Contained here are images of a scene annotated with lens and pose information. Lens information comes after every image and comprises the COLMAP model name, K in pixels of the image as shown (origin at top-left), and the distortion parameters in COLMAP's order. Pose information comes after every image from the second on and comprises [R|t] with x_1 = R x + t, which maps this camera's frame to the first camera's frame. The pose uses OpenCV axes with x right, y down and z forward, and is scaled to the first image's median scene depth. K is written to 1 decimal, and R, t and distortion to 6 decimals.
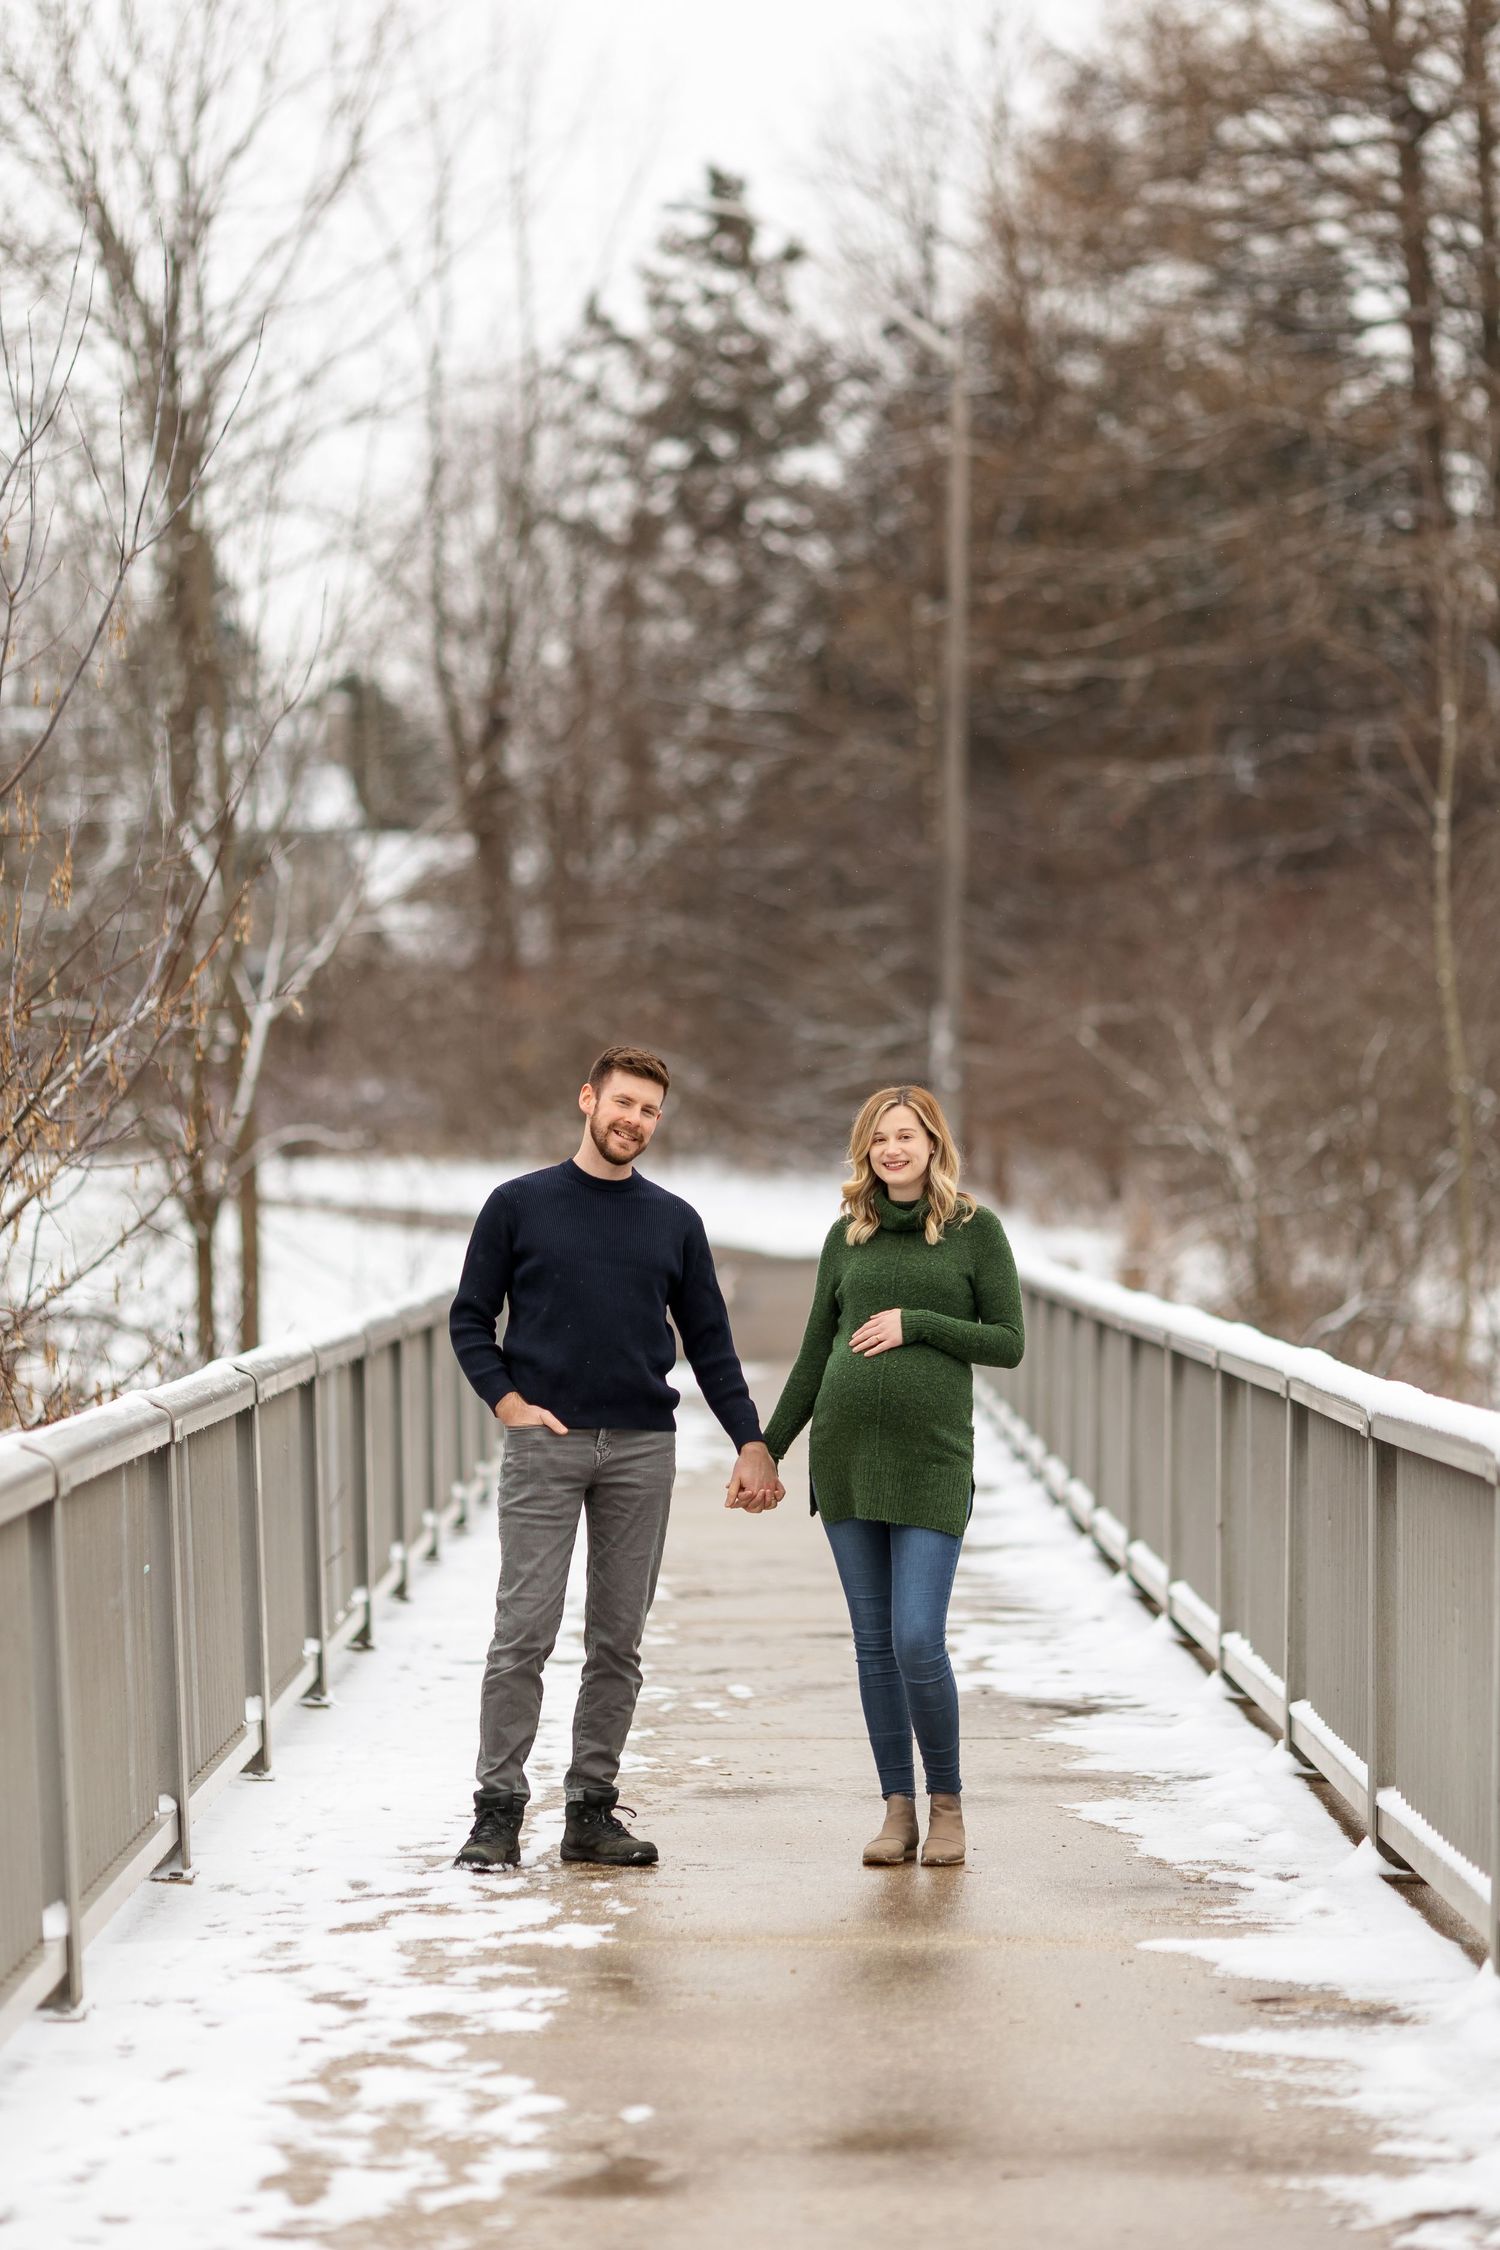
lens RADIAL K [[8412.9, 0, 756.0], [0, 8412.9, 1126.4], [0, 0, 1]] dist [-0.063594, 0.000000]
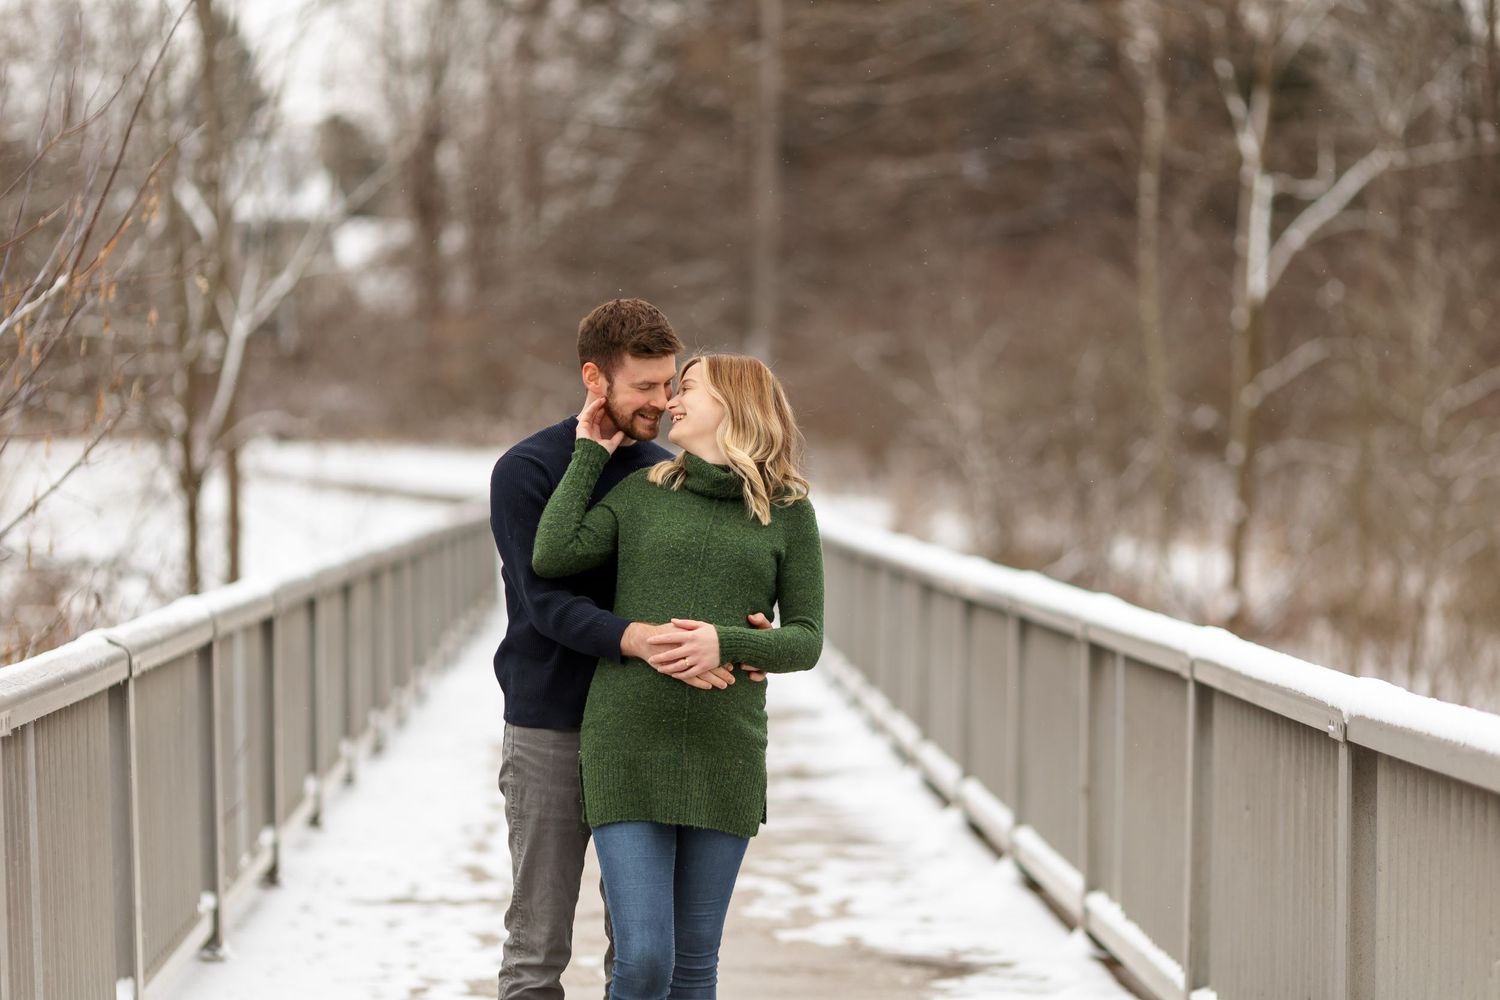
lens RADIAL K [[5608.6, 0, 704.2], [0, 5608.6, 486.1], [0, 0, 1]] dist [-0.063594, 0.000000]
pose [[0.999838, 0.007075, 0.016553, -0.001292], [-0.007237, 0.999926, 0.009767, 0.001294], [-0.016483, -0.009885, 0.999815, 0.112390]]
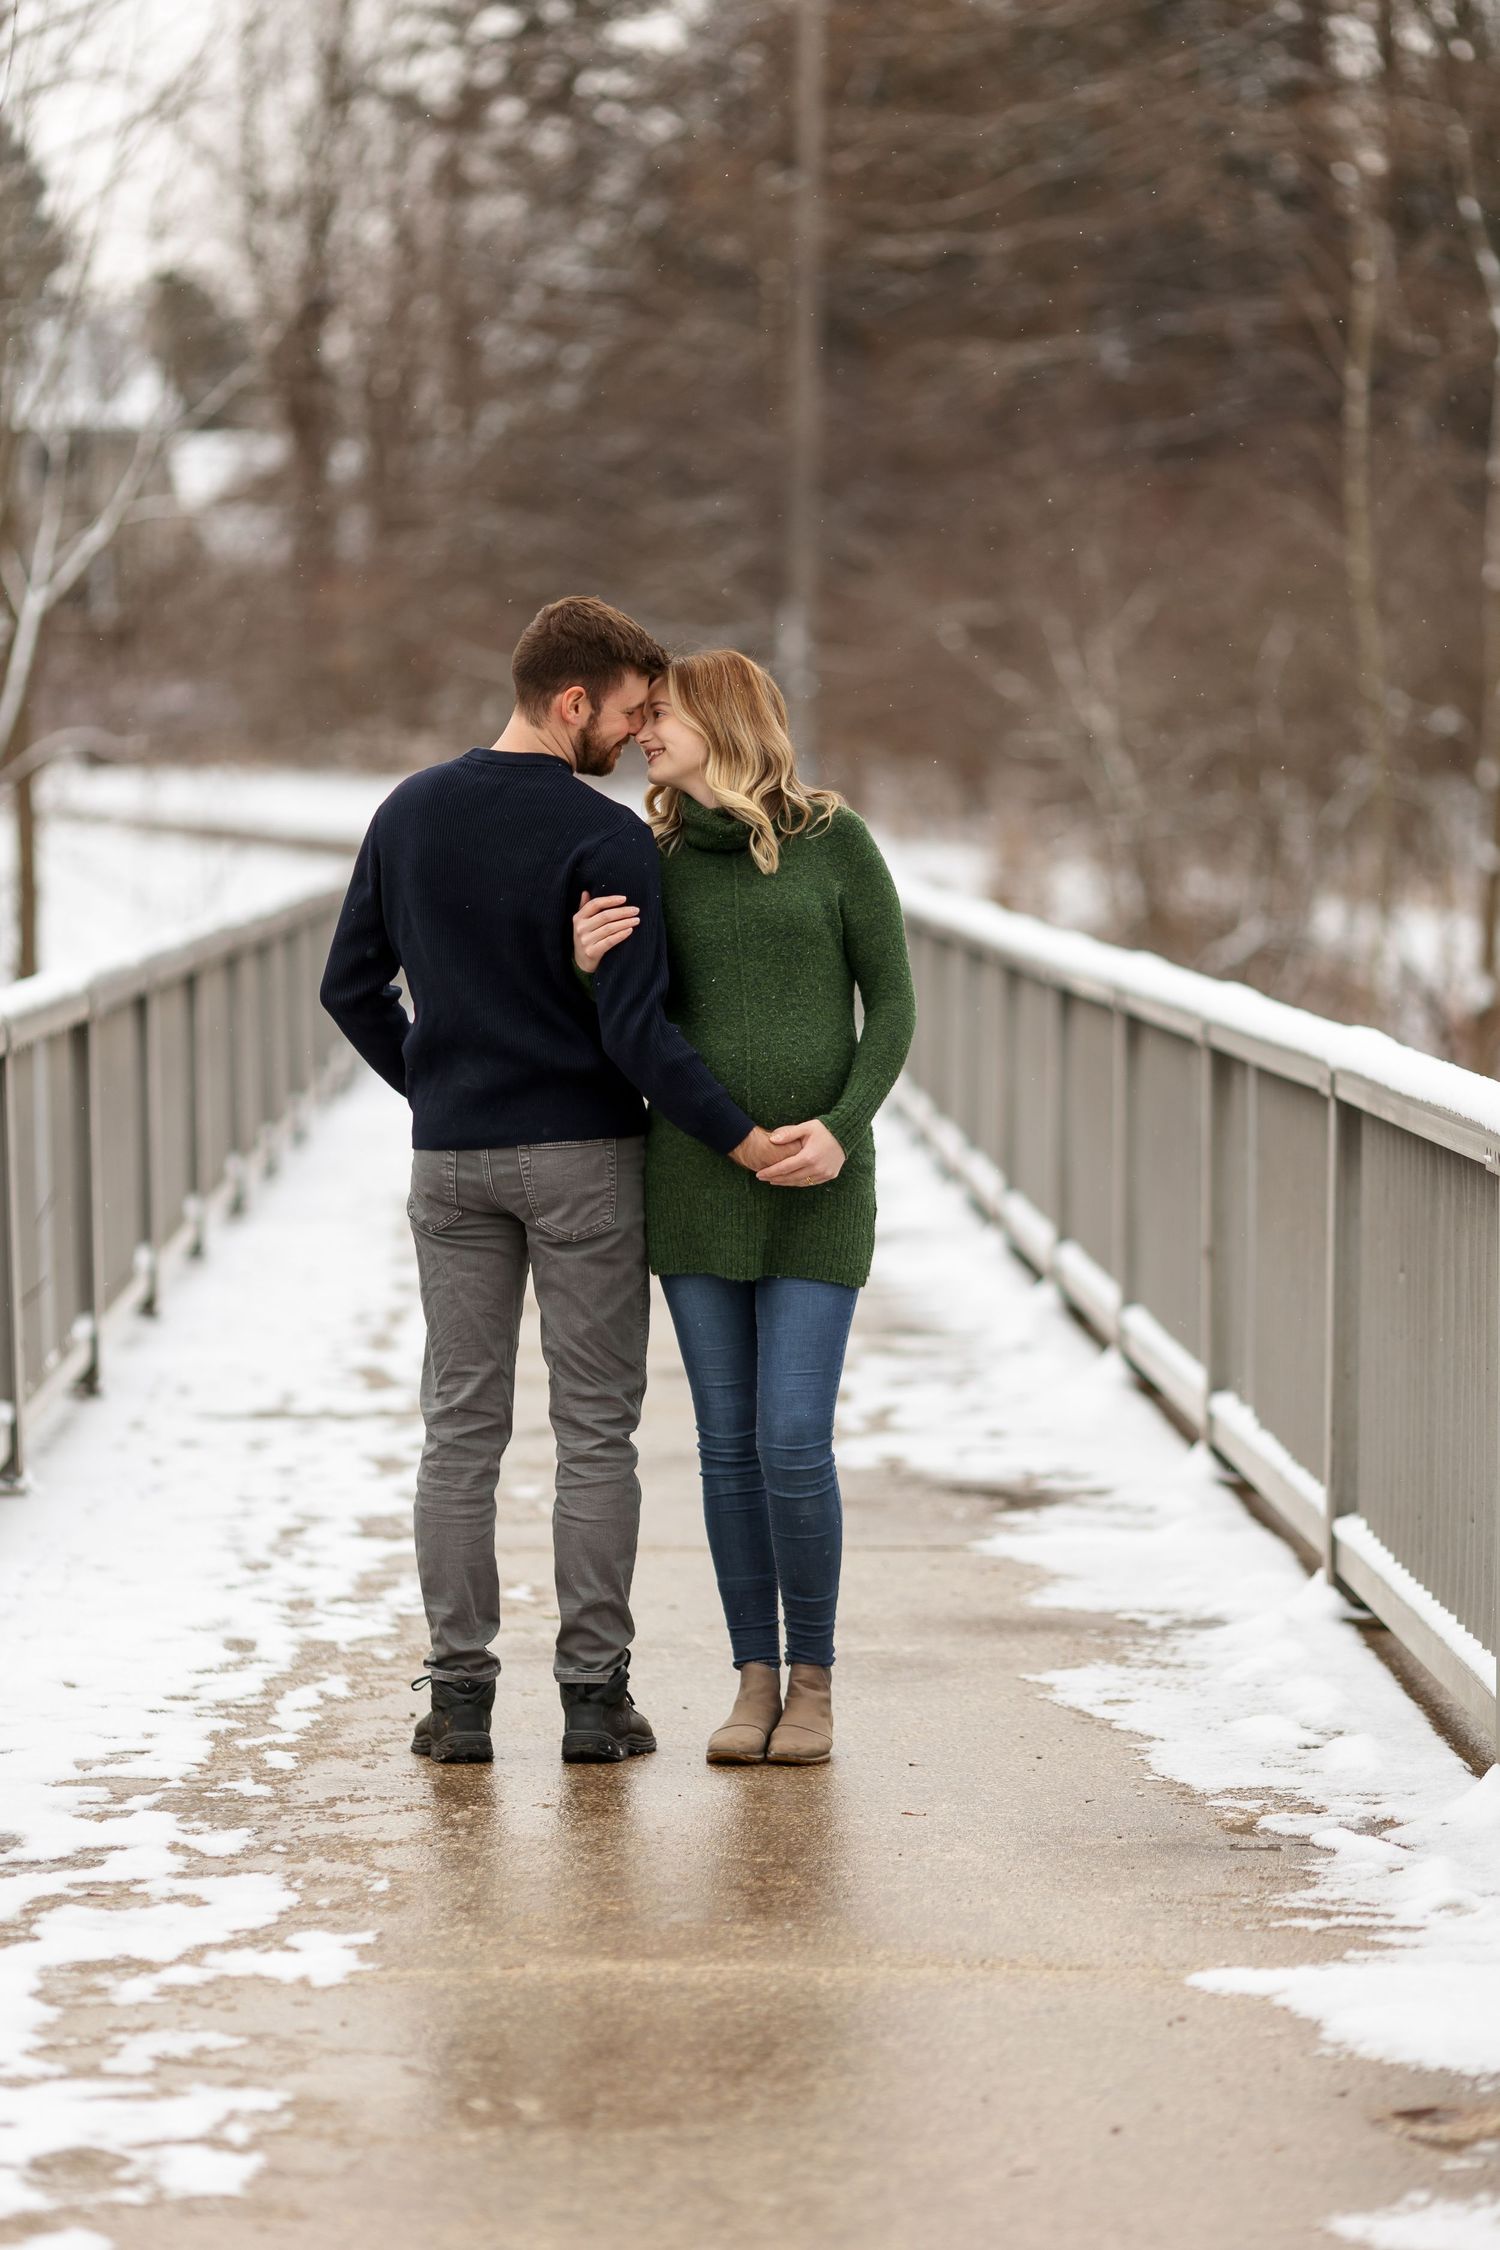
lens RADIAL K [[8412.9, 0, 736.7], [0, 8412.9, 1133.8], [0, 0, 1]] dist [-0.063594, 0.000000]
pose [[0.999848, -0.000669, 0.017433, -0.000079], [-0.000149, 0.998901, 0.046873, 0.000557], [-0.017445, -0.046868, 0.998749, 0.089977]]
